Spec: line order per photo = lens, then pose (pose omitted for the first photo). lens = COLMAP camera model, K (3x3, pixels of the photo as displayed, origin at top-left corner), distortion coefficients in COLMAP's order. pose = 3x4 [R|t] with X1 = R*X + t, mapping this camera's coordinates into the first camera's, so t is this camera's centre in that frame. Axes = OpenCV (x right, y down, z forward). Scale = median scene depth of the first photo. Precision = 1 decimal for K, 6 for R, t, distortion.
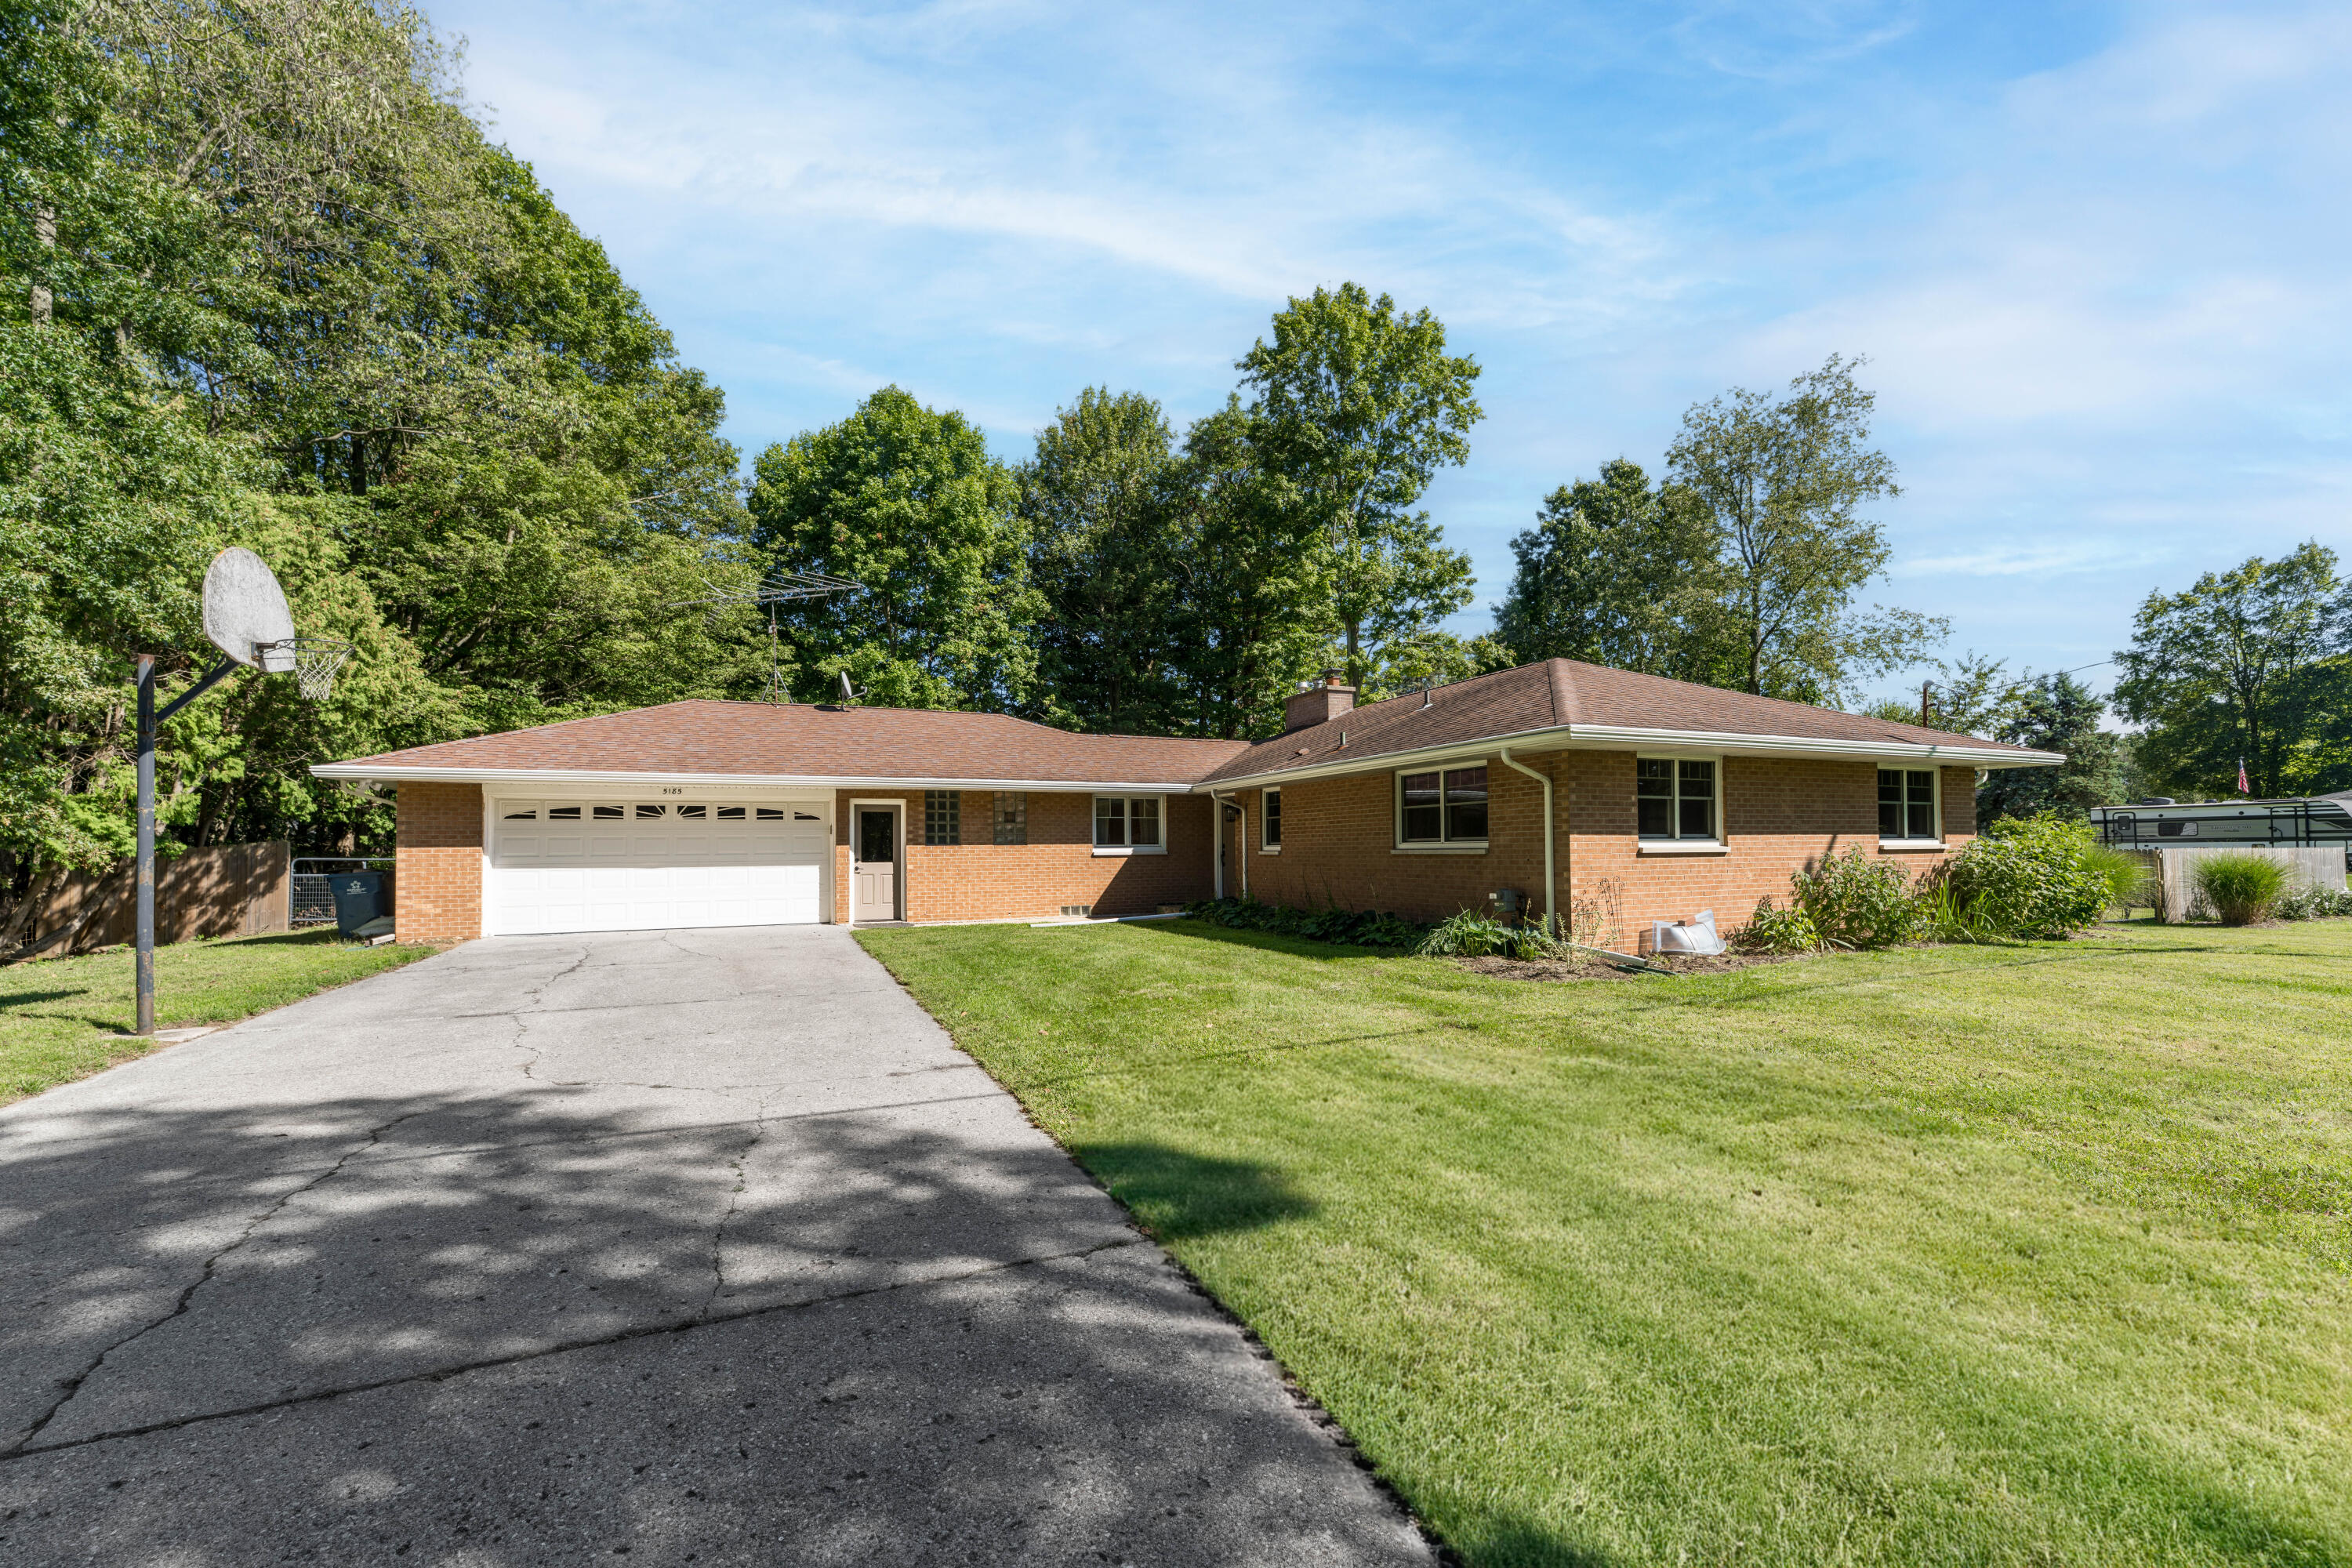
lens RADIAL K [[957.6, 0, 1178.3], [0, 957.6, 825.5], [0, 0, 1]] dist [0.000581, -0.000074]
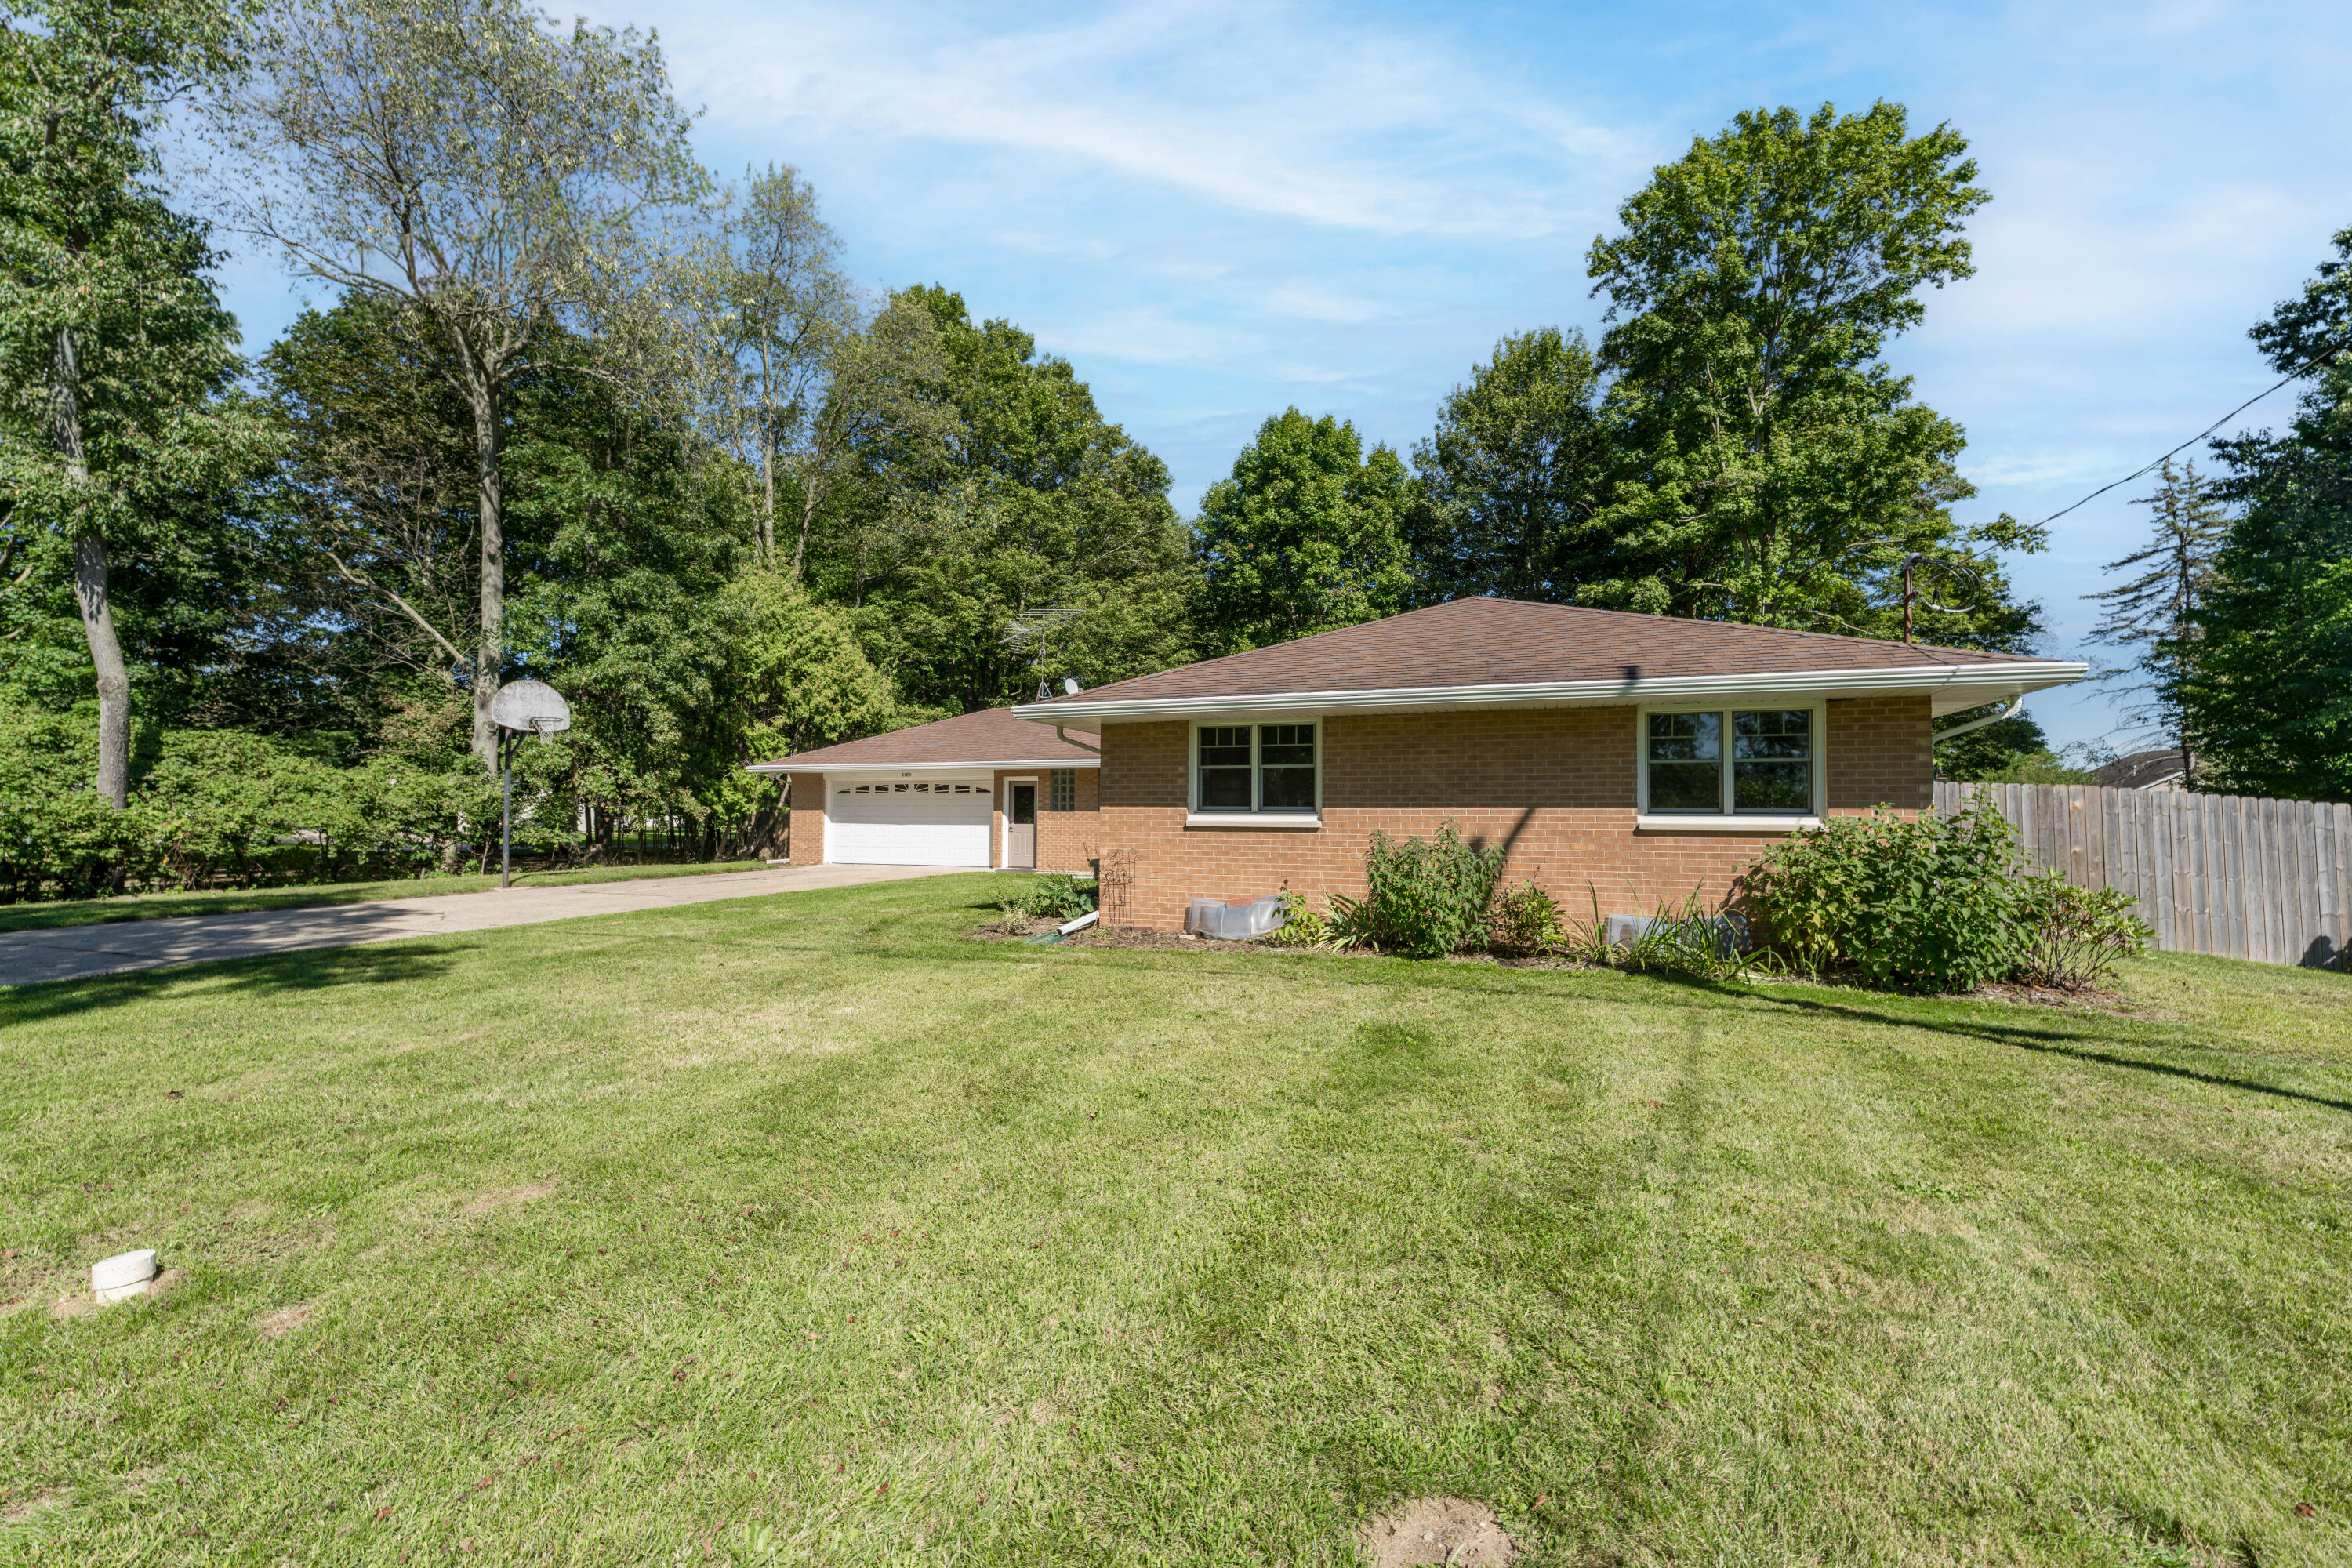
lens RADIAL K [[942.2, 0, 1176.0], [0, 942.2, 784.0], [0, 0, 1]] dist [-0.000223, -0.000325]
pose [[0.709218, -0.011573, -0.704894, 0.431211], [0.006137, 0.999929, -0.010242, -0.001397], [0.704963, 0.002938, 0.709238, 0.122391]]
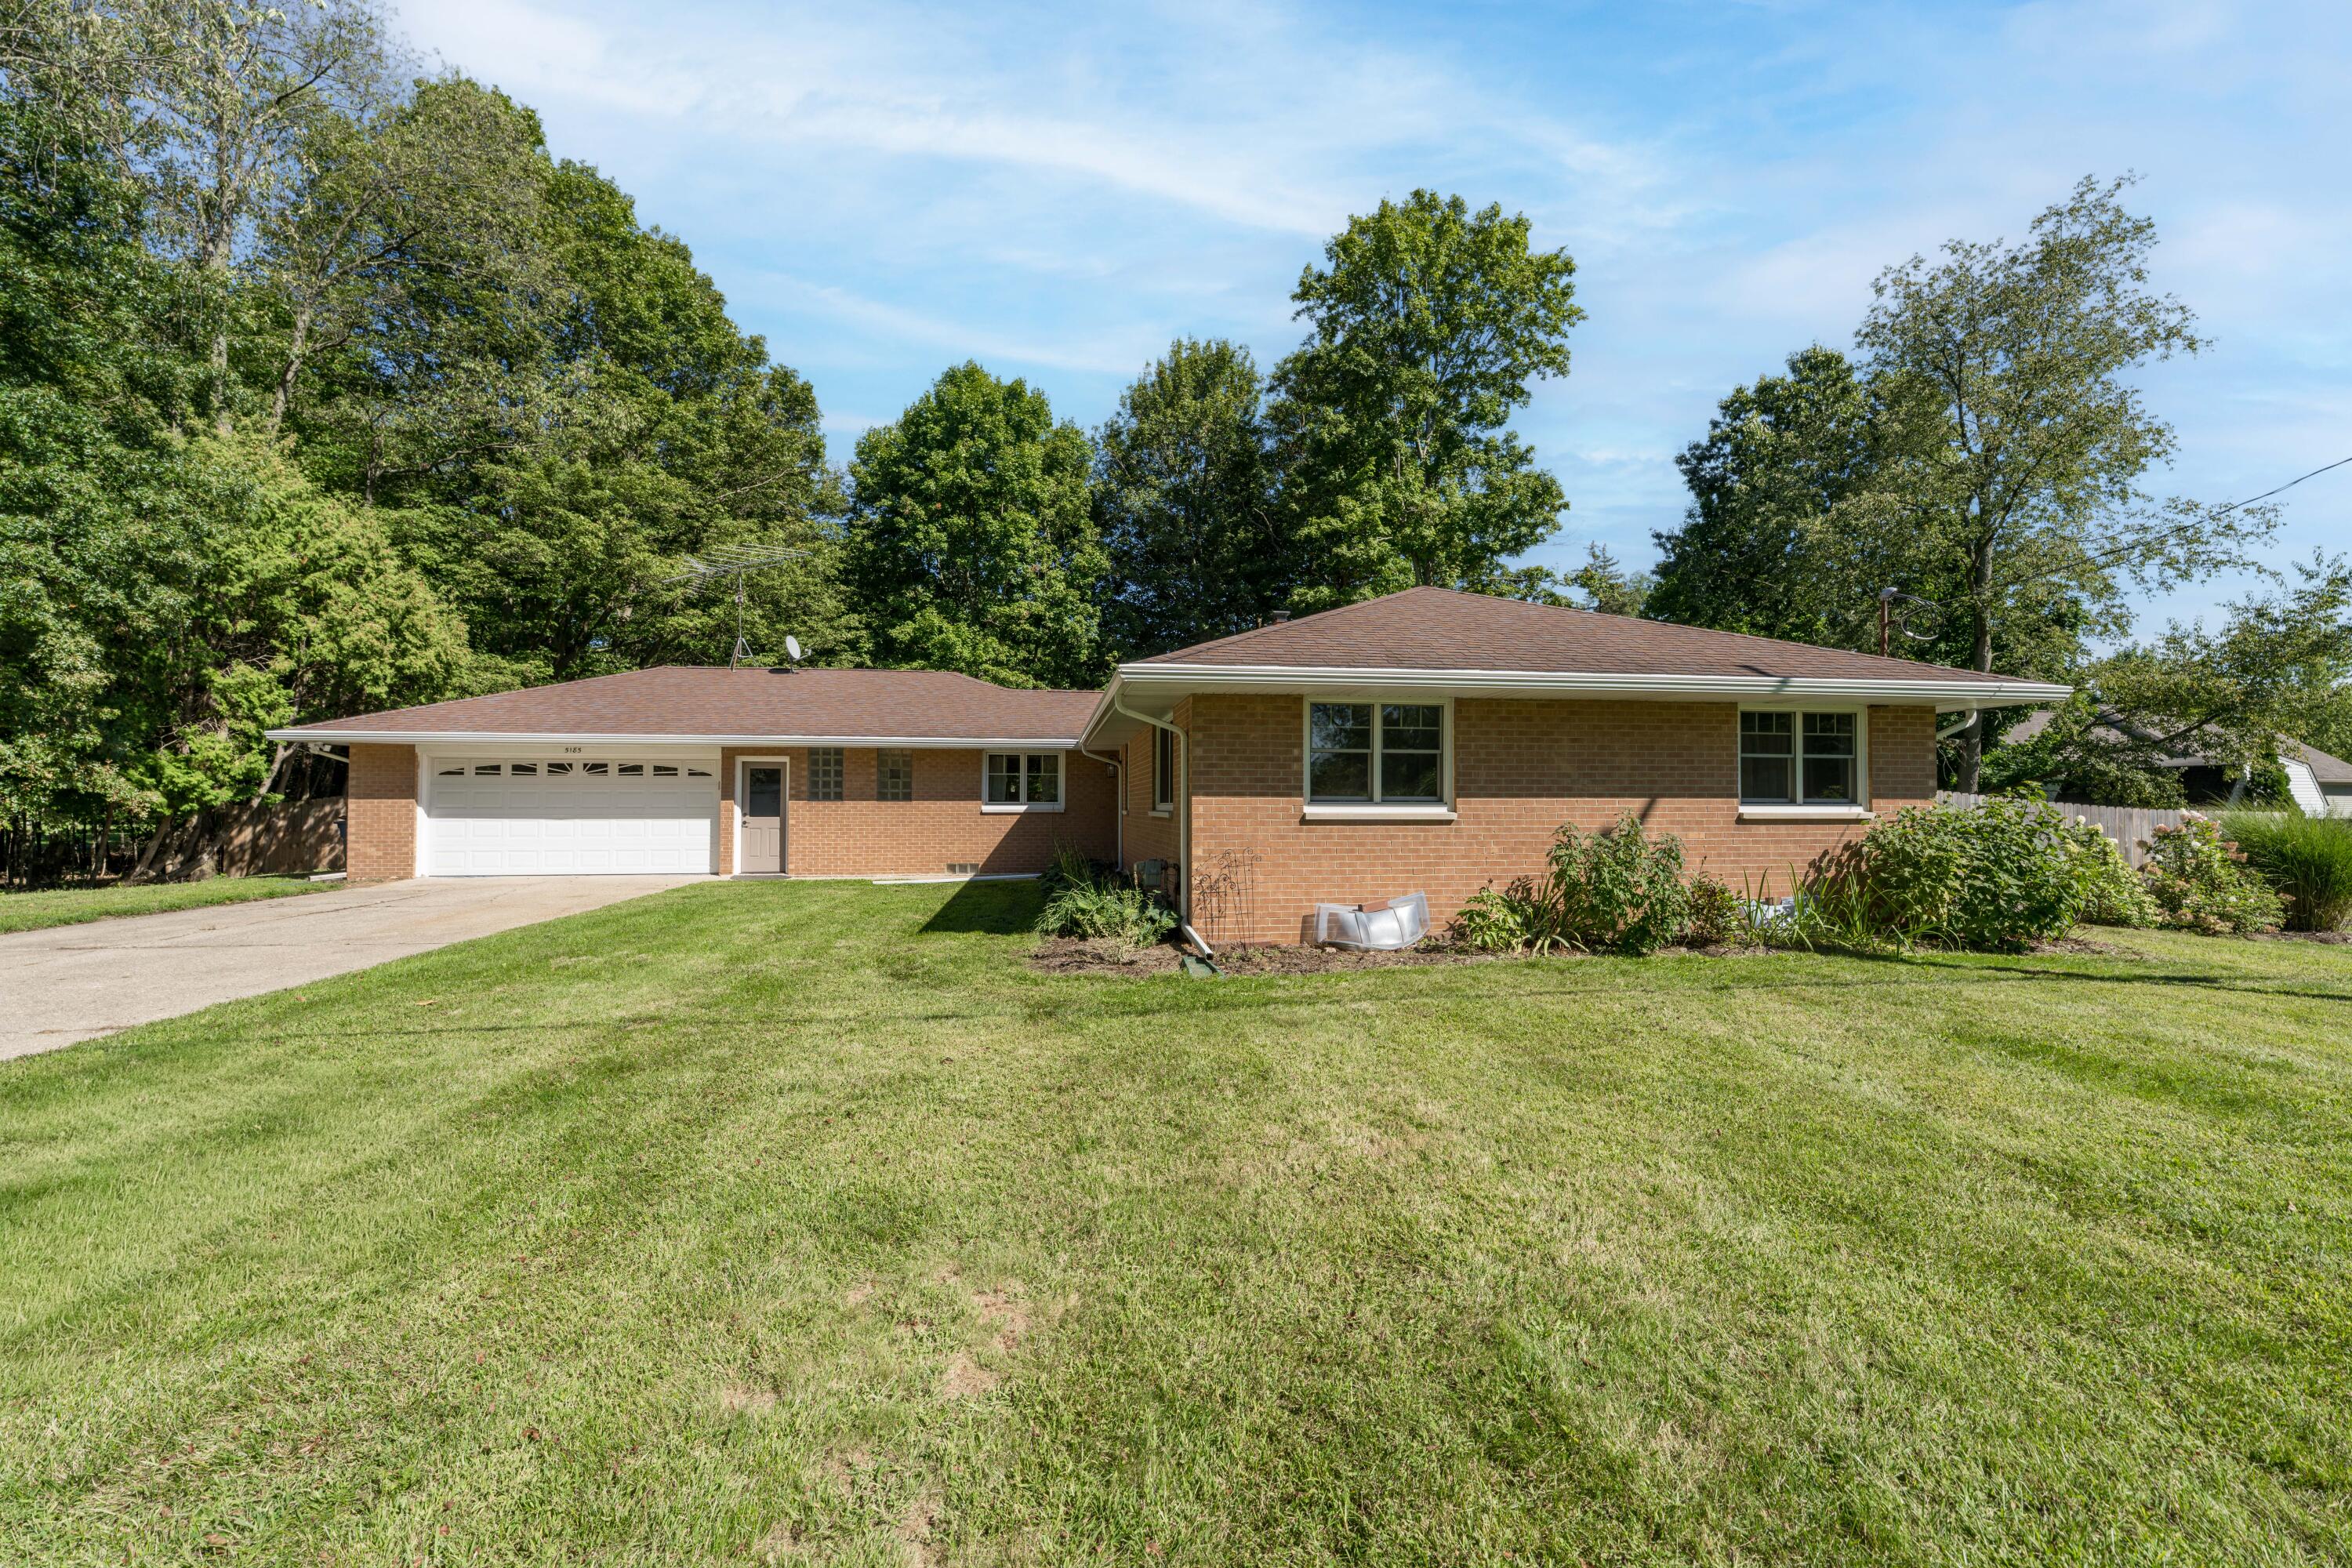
lens RADIAL K [[942.2, 0, 1176.0], [0, 942.2, 784.0], [0, 0, 1]] dist [-0.000223, -0.000325]
pose [[0.961443, 0.004066, -0.274974, 0.225901], [-0.003136, 0.999988, 0.003818, -0.001496], [0.274986, -0.002809, 0.961444, 0.075974]]
